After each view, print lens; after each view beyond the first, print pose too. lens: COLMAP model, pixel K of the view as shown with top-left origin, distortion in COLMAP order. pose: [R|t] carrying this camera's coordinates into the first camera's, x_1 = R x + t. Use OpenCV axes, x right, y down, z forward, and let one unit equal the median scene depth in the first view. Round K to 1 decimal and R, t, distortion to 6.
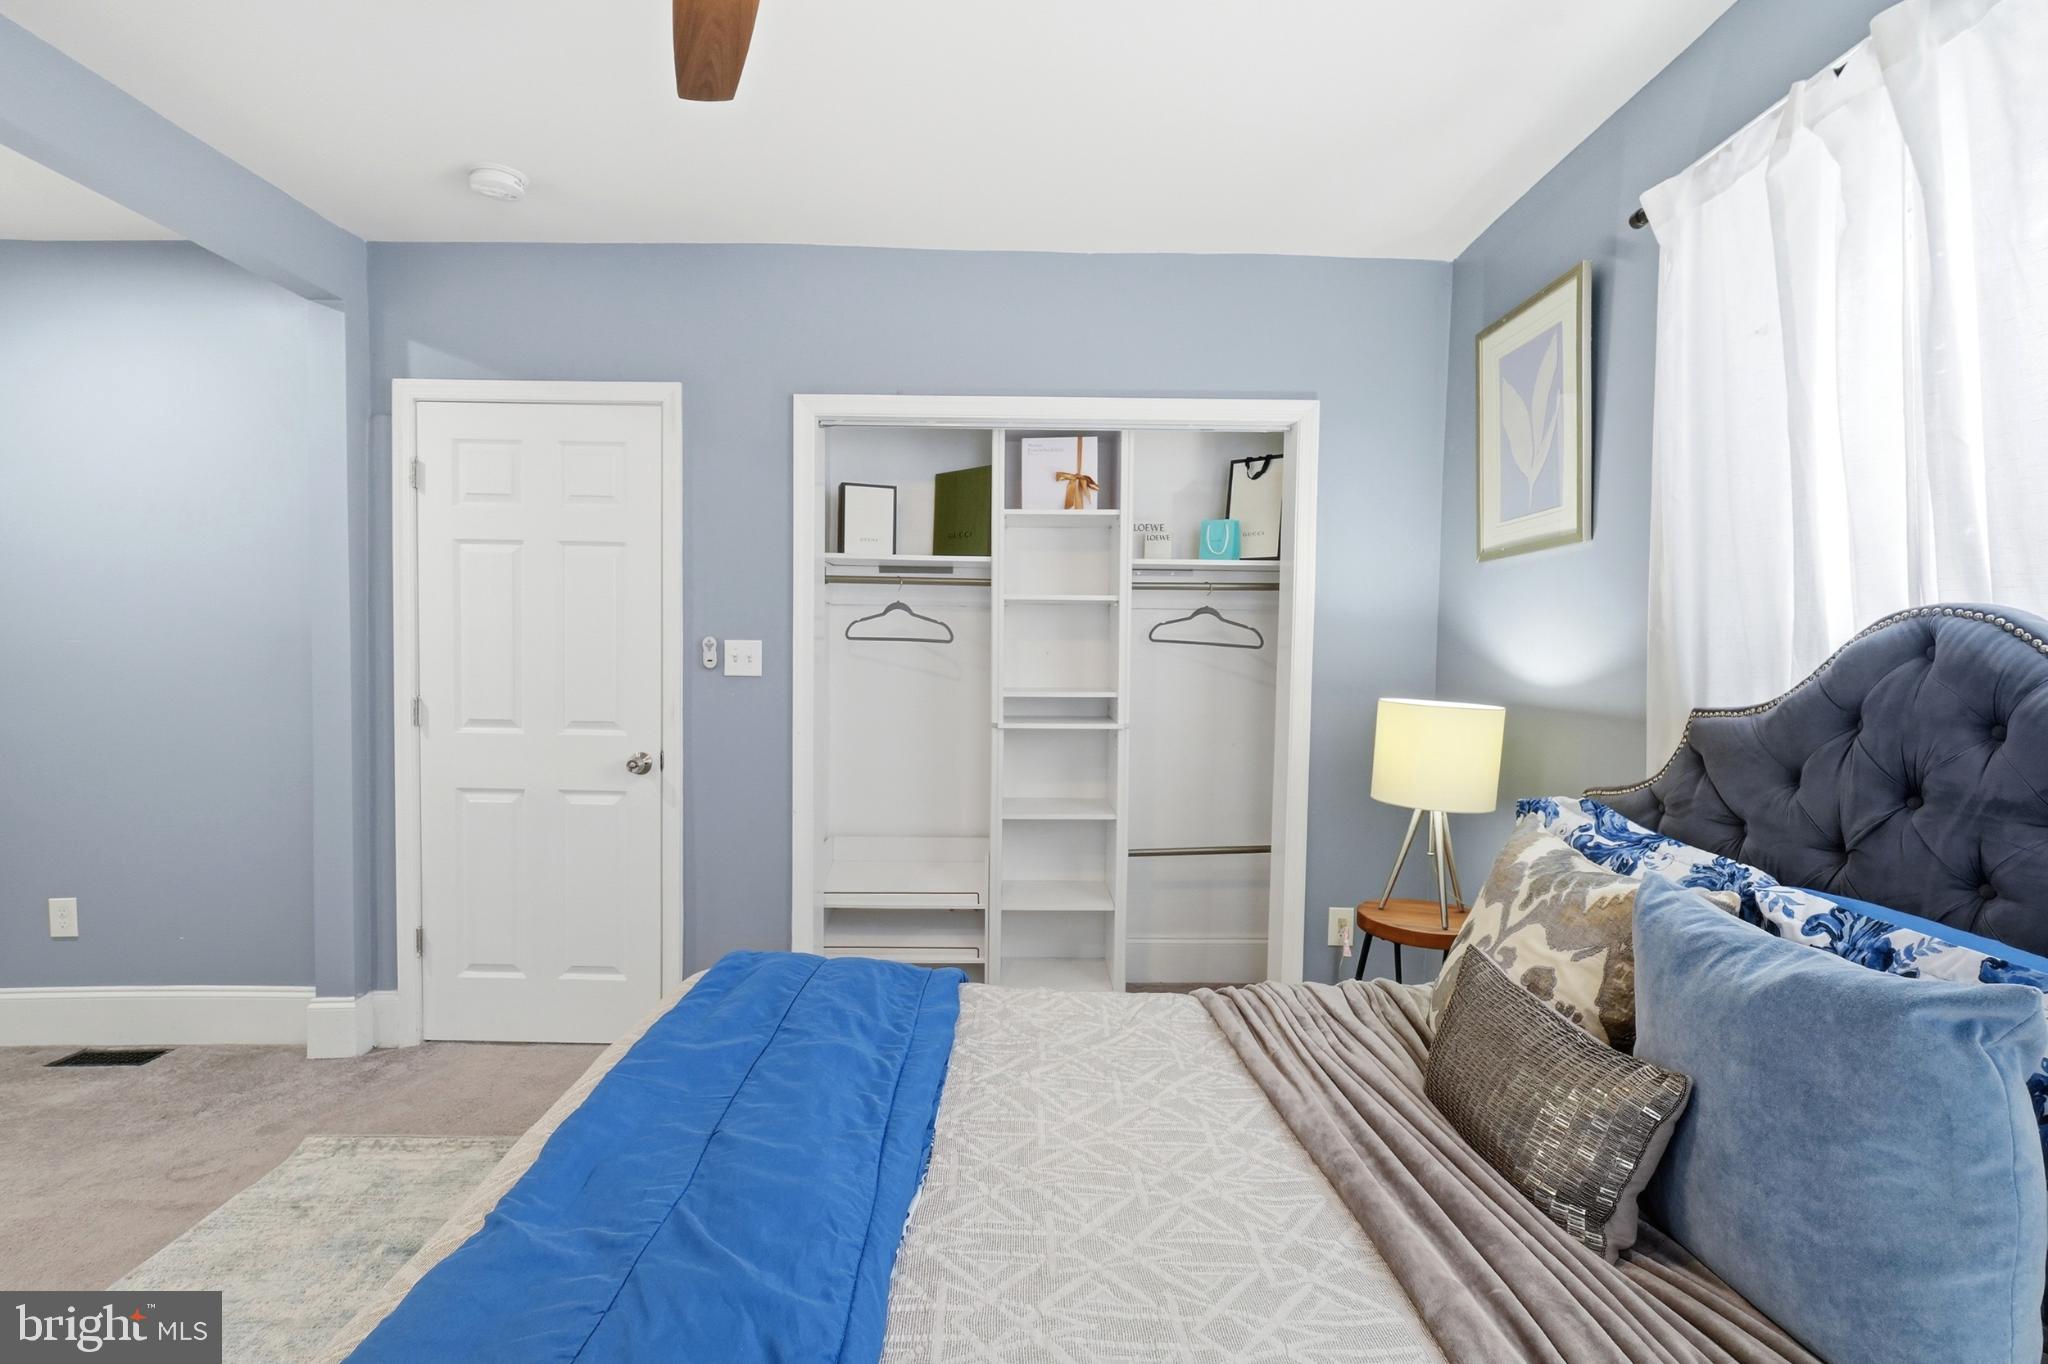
lens RADIAL K [[901.5, 0, 1017.5], [0, 901.5, 692.5], [0, 0, 1]] dist [0.001648, -0.000204]
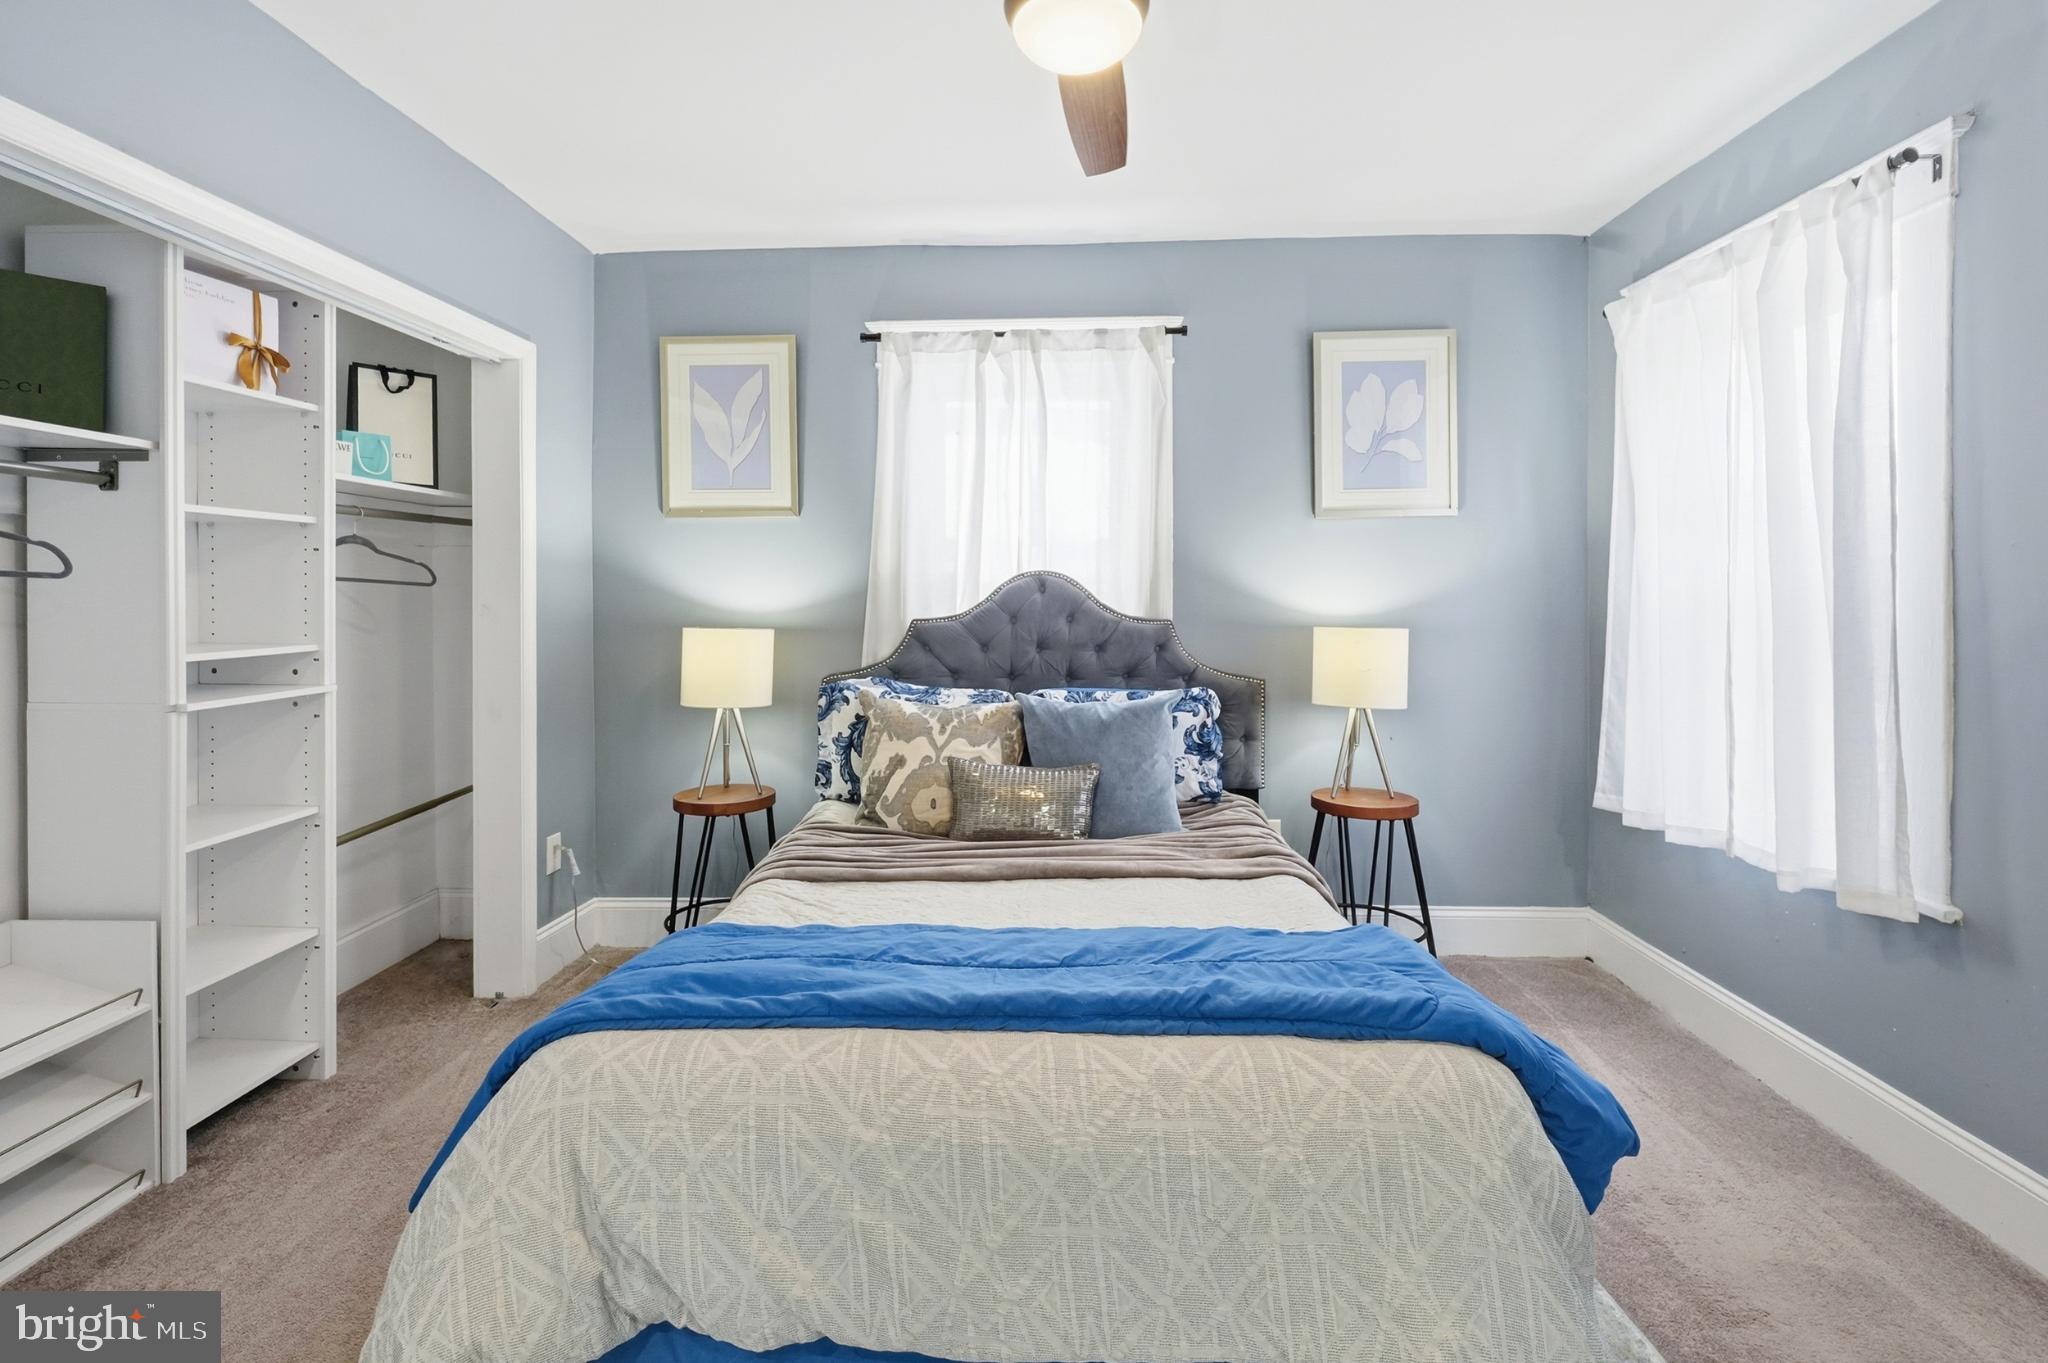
lens RADIAL K [[950.0, 0, 1025.6], [0, 950.0, 592.1], [0, 0, 1]] dist [0.001125, 0.000088]
pose [[0.052872, -0.009489, 0.998556, -0.661491], [0.046723, 0.998883, 0.007019, -0.023228], [-0.997508, 0.046284, 0.053256, 0.368699]]
